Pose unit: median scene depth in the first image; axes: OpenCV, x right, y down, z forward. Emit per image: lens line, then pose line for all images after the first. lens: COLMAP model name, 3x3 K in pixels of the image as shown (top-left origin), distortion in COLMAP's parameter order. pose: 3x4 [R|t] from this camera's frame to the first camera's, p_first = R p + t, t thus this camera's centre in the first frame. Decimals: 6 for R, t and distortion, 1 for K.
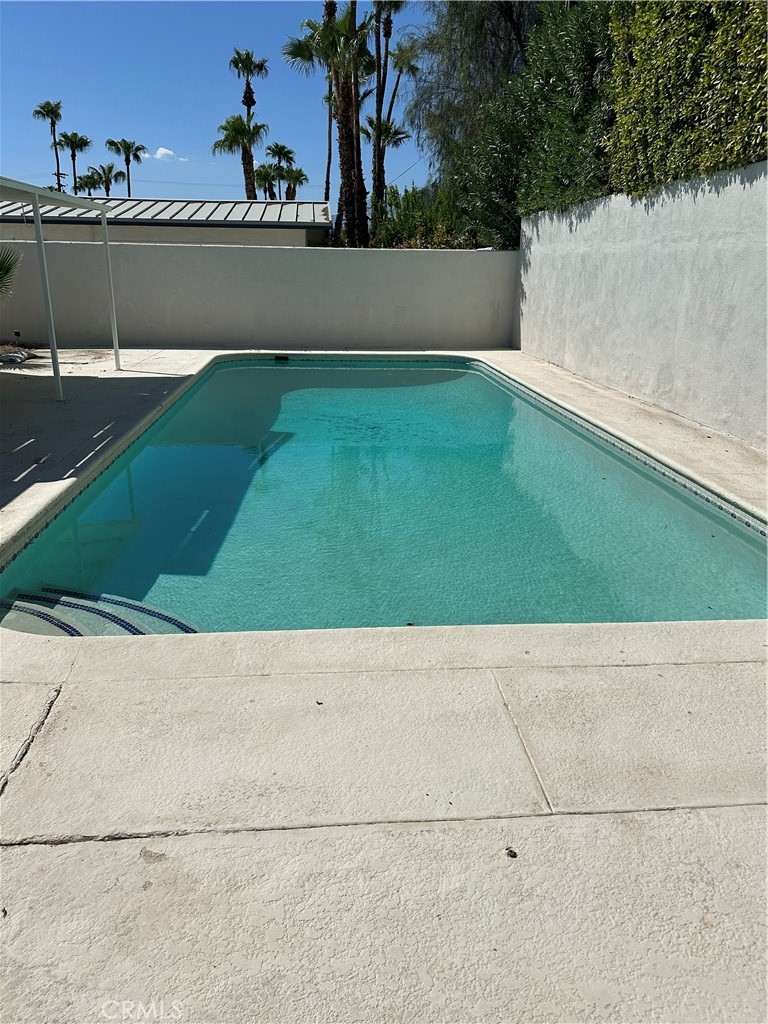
lens RADIAL K [[721.5, 0, 380.3], [0, 721.5, 507.2], [0, 0, 1]] dist [0.060297, -0.087570]
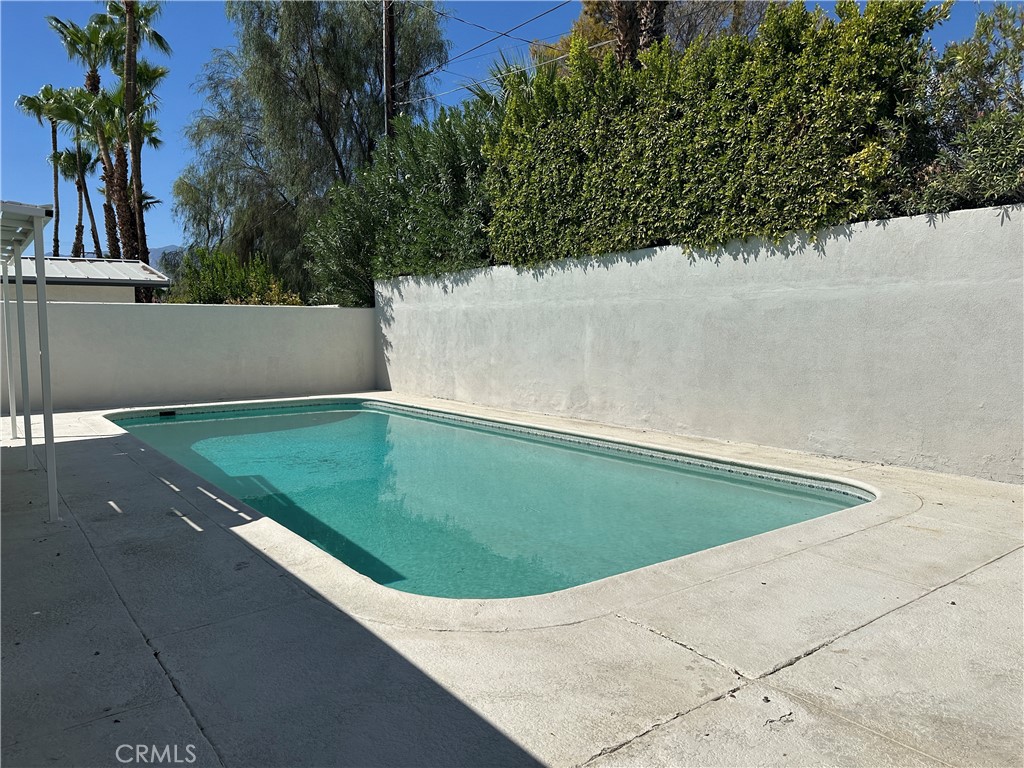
lens RADIAL K [[721.5, 0, 477.9], [0, 721.5, 408.8], [0, 0, 1]] dist [0.060297, -0.087570]
pose [[0.854304, -0.077424, 0.513974, -0.415803], [0.179511, 0.971948, -0.151963, 0.011685], [-0.487791, 0.222087, 0.844238, -0.024316]]
